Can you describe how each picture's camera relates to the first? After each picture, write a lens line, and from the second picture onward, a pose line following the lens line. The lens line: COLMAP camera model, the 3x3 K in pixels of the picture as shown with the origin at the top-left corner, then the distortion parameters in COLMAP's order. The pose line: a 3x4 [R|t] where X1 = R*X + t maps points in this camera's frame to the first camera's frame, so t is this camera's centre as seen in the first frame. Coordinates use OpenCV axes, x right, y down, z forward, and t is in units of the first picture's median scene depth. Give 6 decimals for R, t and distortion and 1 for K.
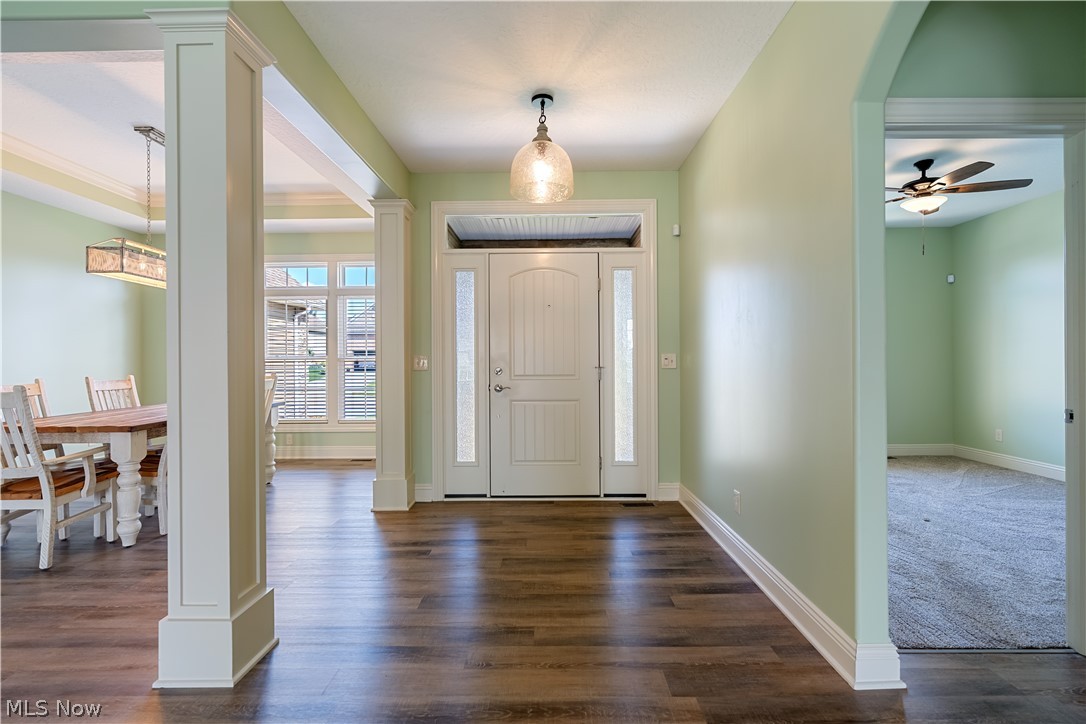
lens RADIAL K [[496.8, 0, 545.0], [0, 496.8, 360.2], [0, 0, 1]] dist [0.001366, 0.001071]
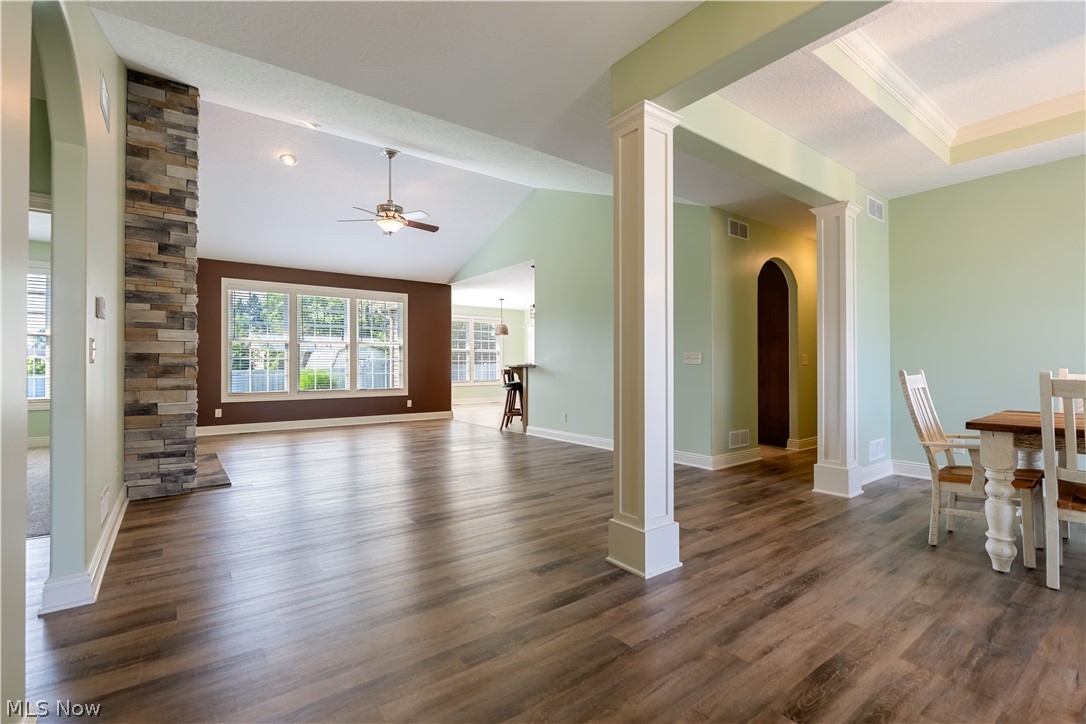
lens RADIAL K [[496.8, 0, 546.6], [0, 496.8, 360.4], [0, 0, 1]] dist [0.001366, 0.001071]
pose [[-0.792963, 0.001575, -0.609268, 0.340625], [0.007669, 0.999943, -0.007396, 0.032659], [0.609222, -0.010538, -0.792930, 1.575501]]
